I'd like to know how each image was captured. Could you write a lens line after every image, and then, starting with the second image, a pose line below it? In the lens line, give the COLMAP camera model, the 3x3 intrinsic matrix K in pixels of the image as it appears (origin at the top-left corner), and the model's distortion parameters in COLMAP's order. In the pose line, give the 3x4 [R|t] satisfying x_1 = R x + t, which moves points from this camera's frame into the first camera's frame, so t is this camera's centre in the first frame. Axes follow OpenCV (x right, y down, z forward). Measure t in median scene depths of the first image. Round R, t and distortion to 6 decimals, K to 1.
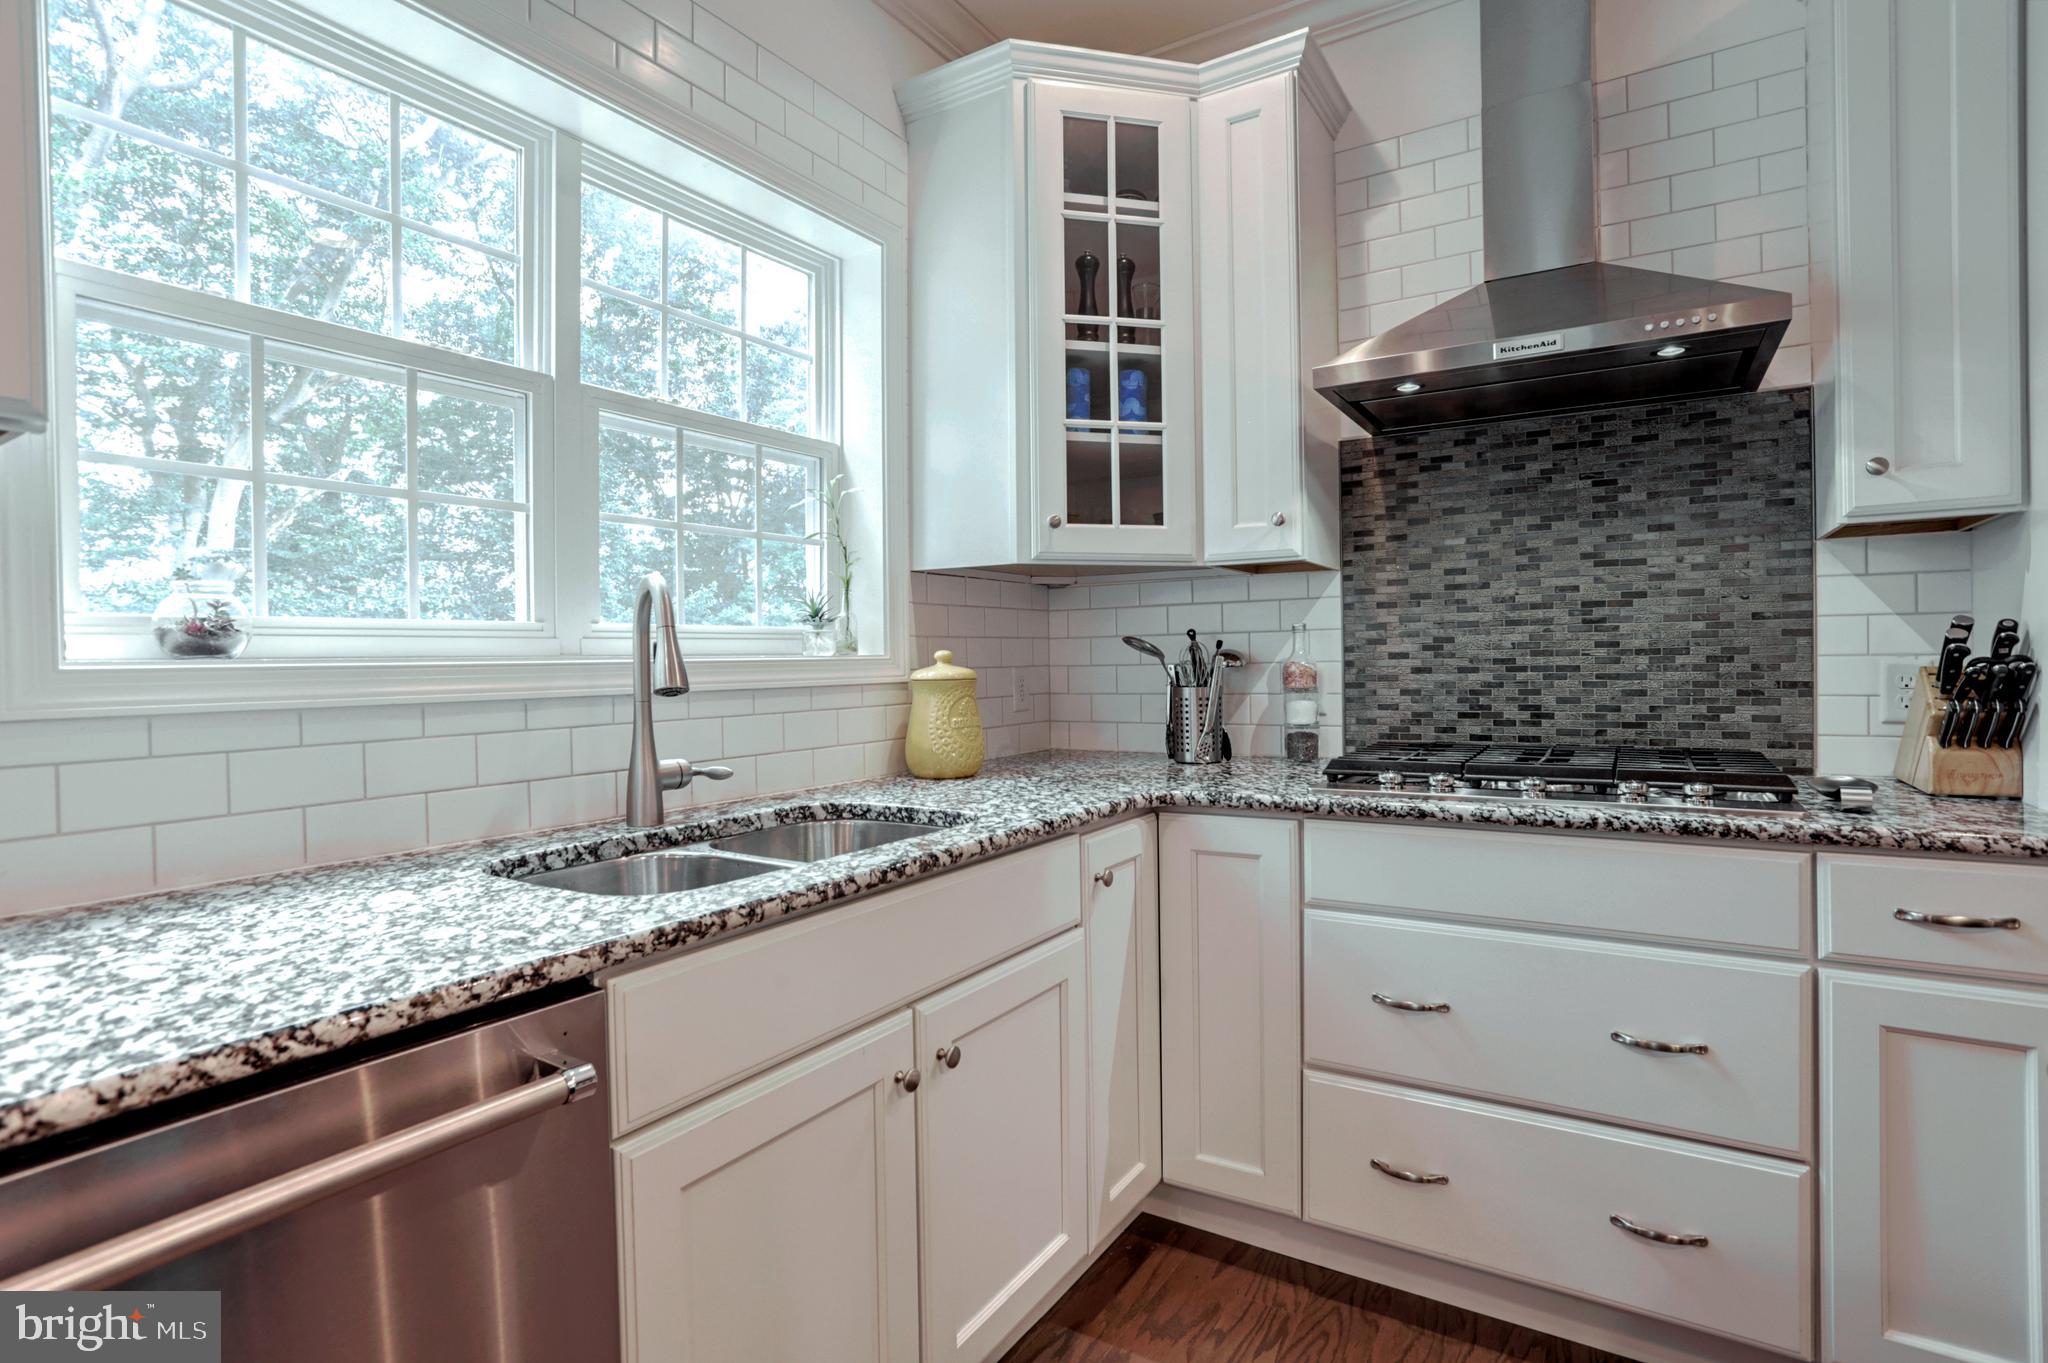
lens RADIAL K [[1013.4, 0, 1018.9], [0, 1013.4, 673.3], [0, 0, 1]] dist [-0.074657, 0.035225]
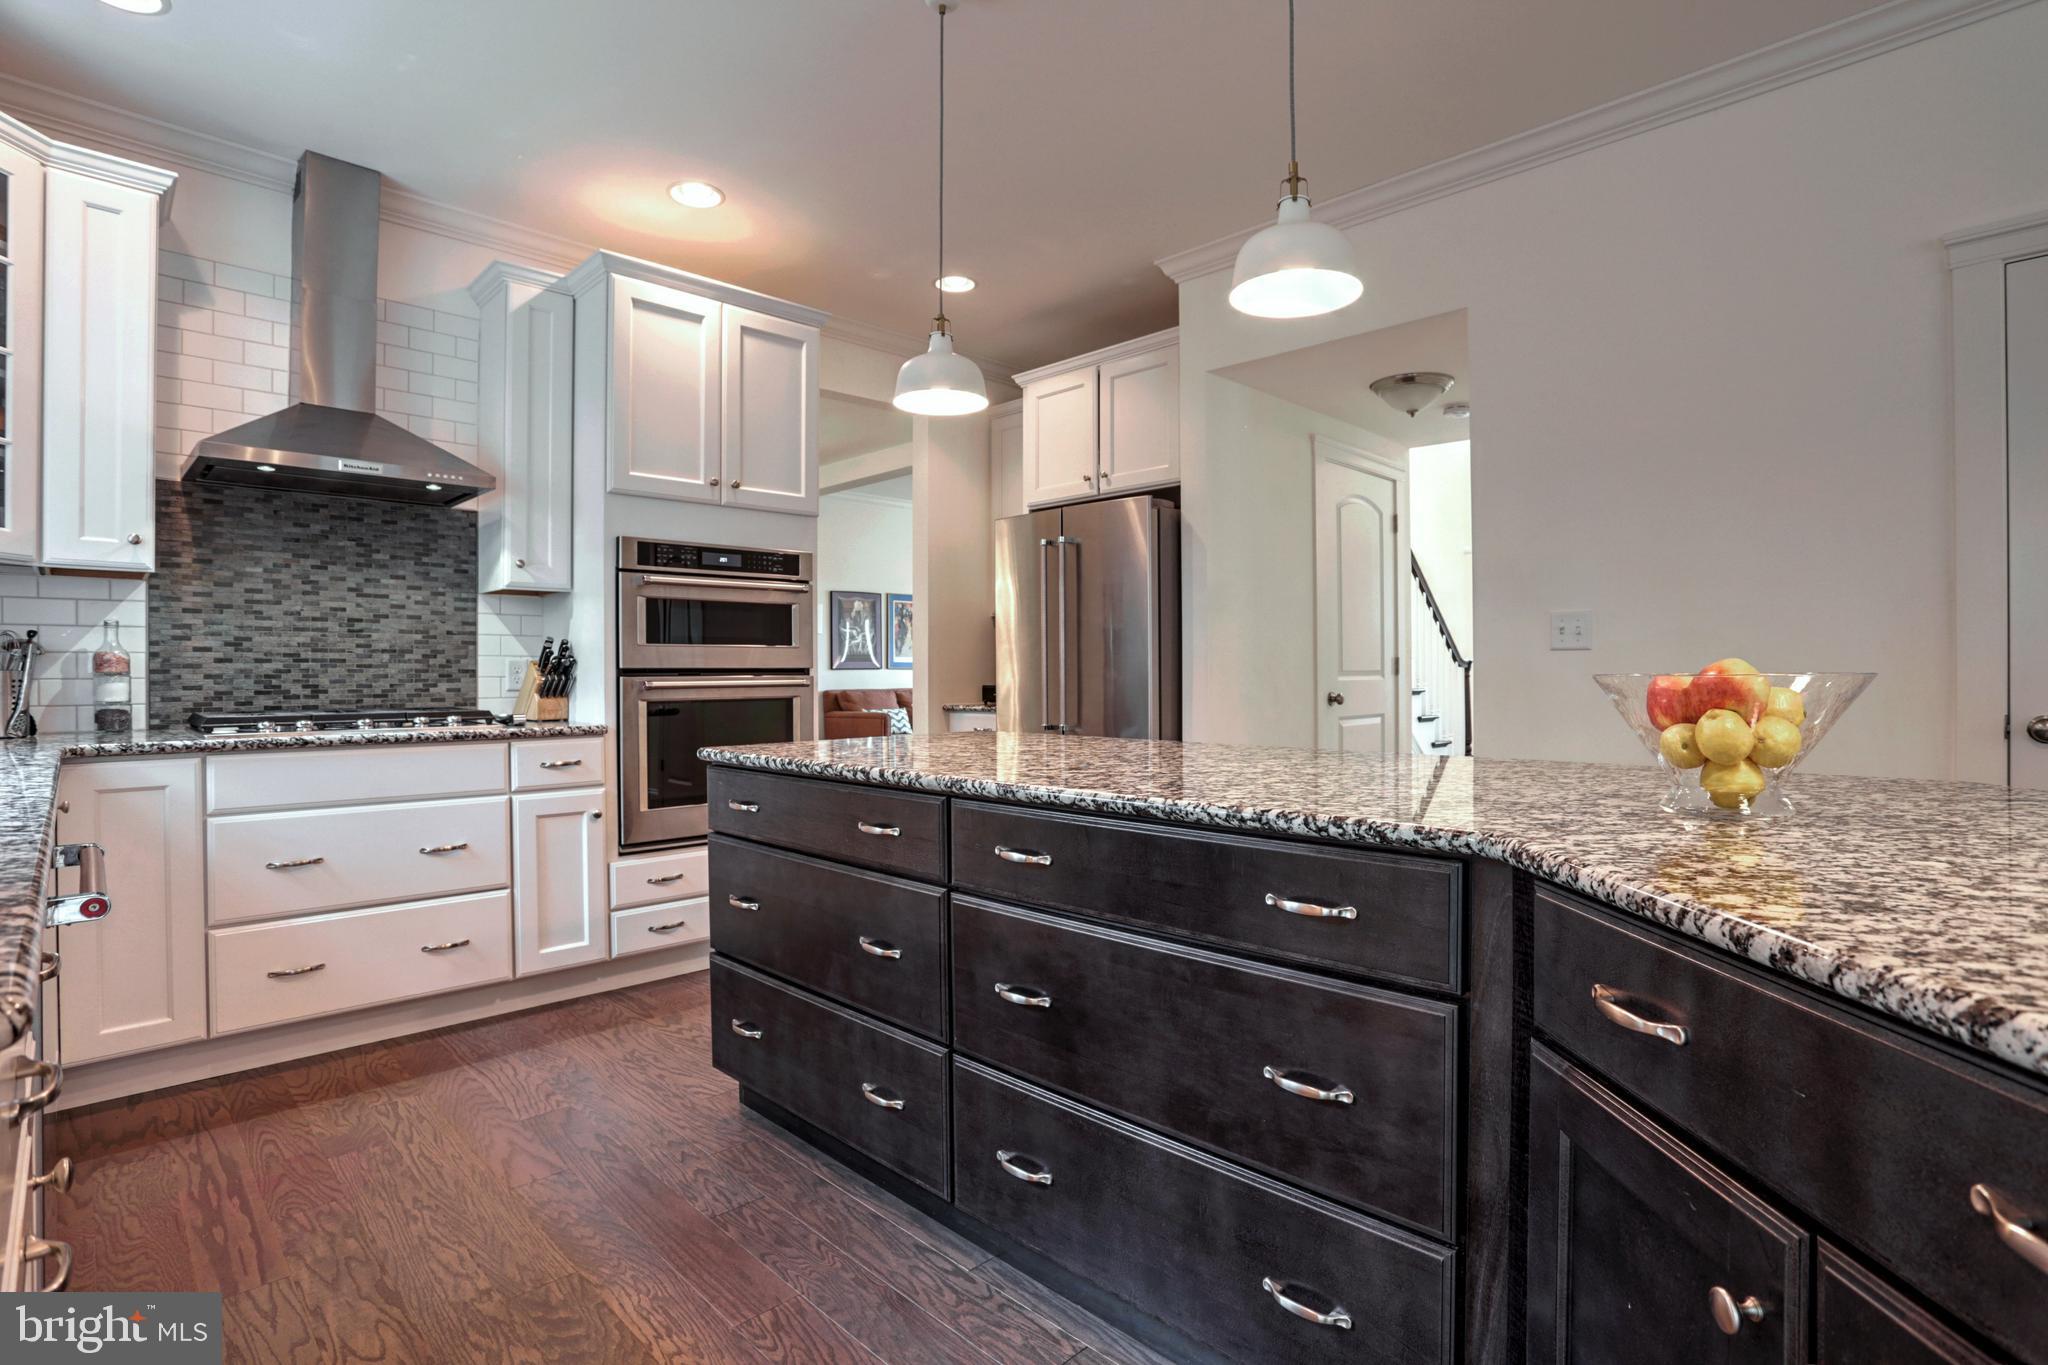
lens RADIAL K [[1013.4, 0, 1018.9], [0, 1013.4, 674.3], [0, 0, 1]] dist [-0.074657, 0.035225]
pose [[0.244607, 0.015356, 0.969501, -0.661518], [0.008722, 0.999799, -0.018037, 0.052151], [-0.969583, 0.012868, 0.244424, -0.397433]]
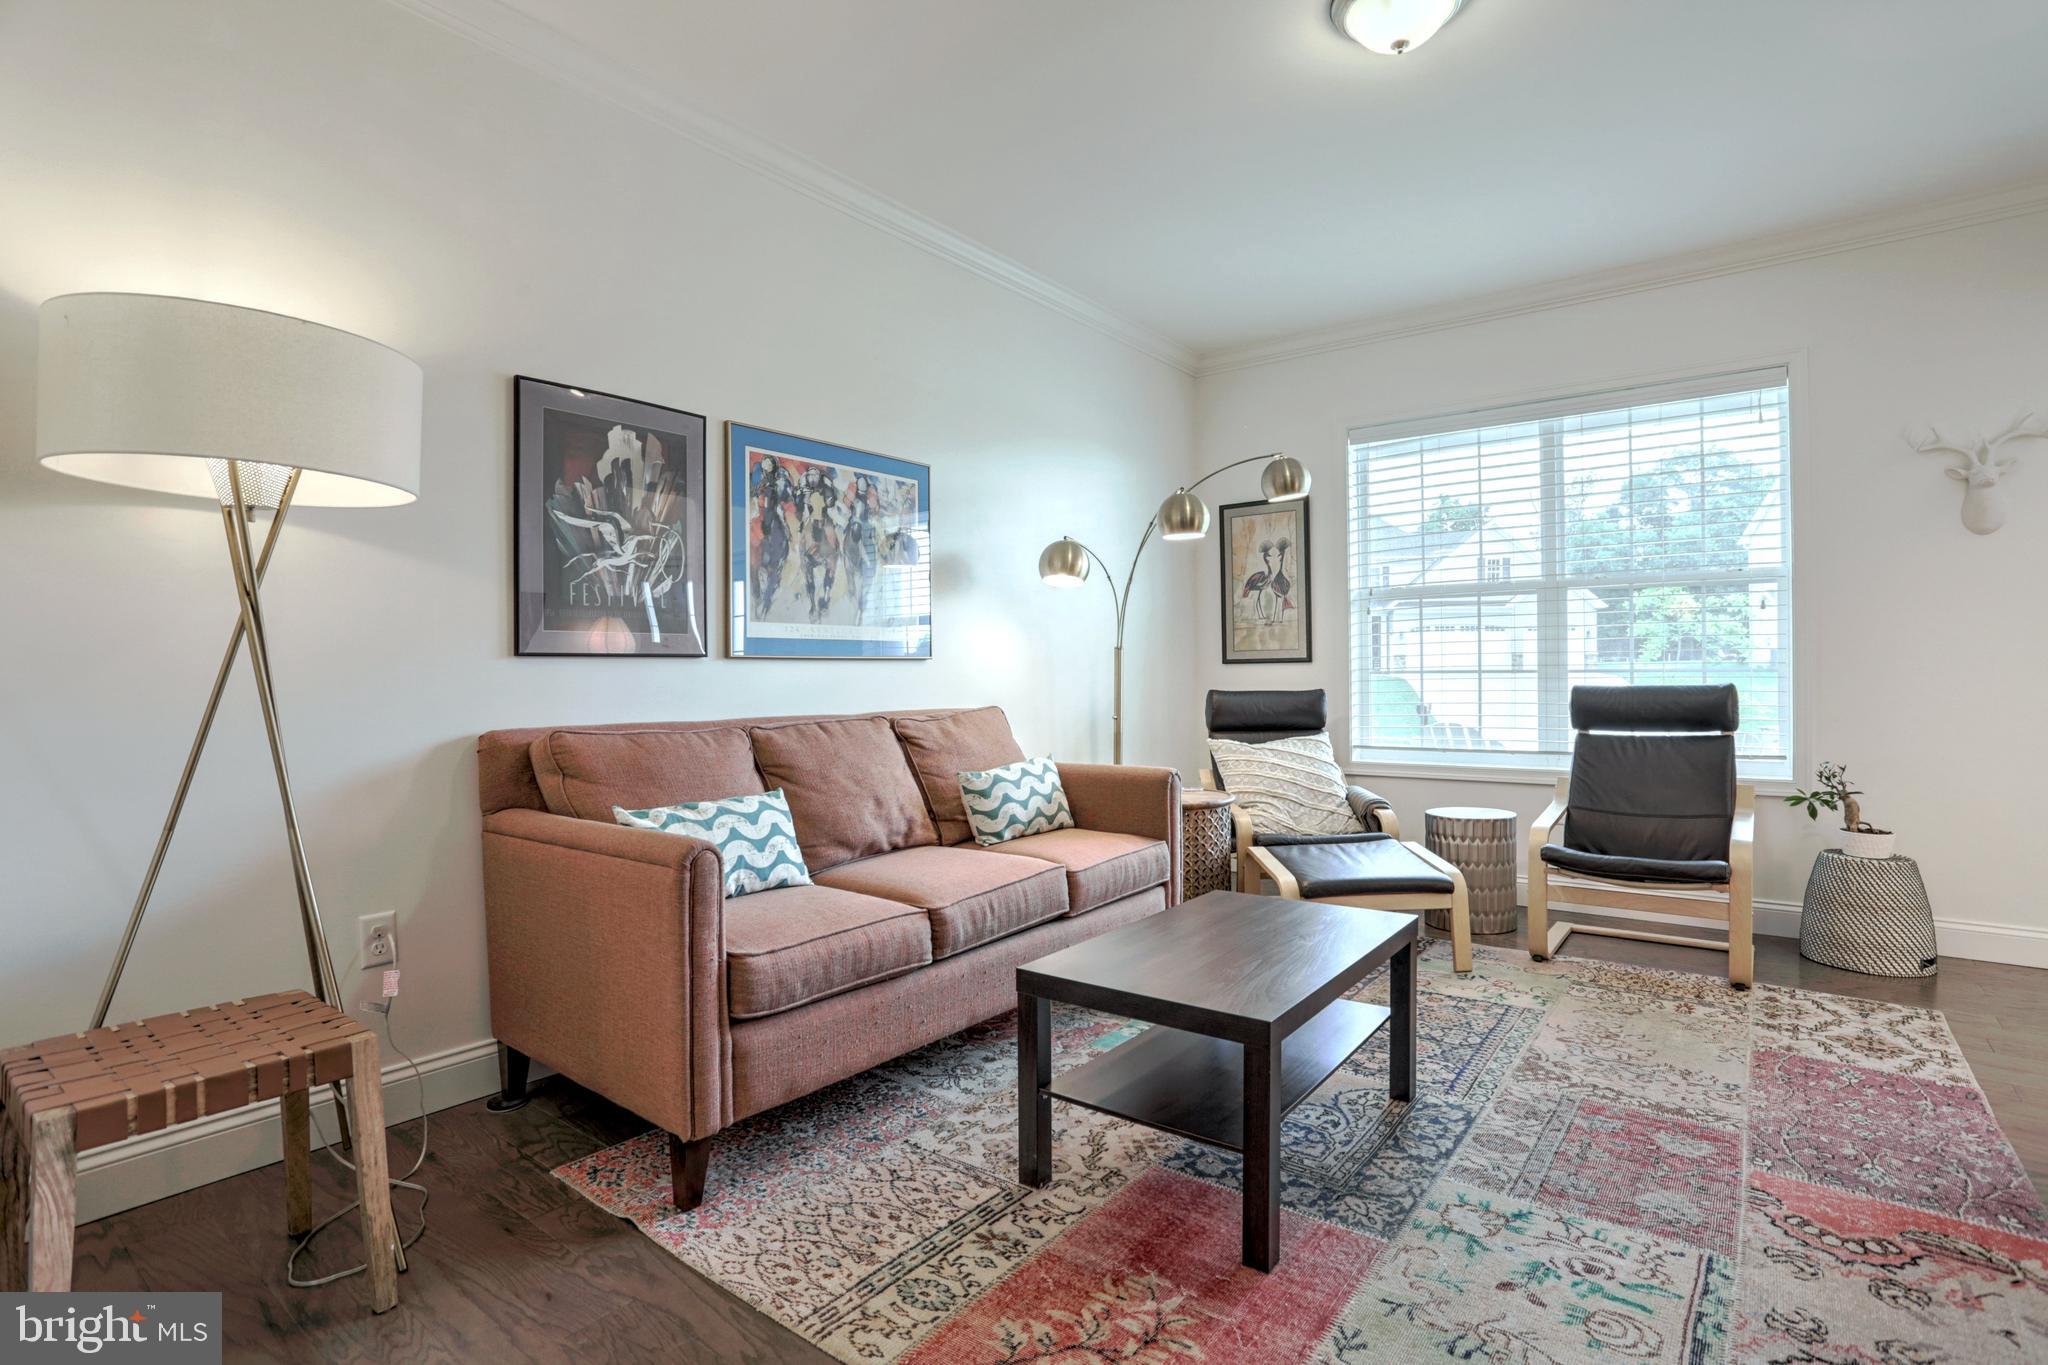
lens RADIAL K [[1013.4, 0, 1018.9], [0, 1013.4, 674.3], [0, 0, 1]] dist [-0.074657, 0.035225]
pose [[0.119637, 0.014883, 0.992706, 2.157376], [0.013507, 0.999771, -0.016617, -0.002663], [-0.992726, 0.015397, 0.119409, 0.673353]]
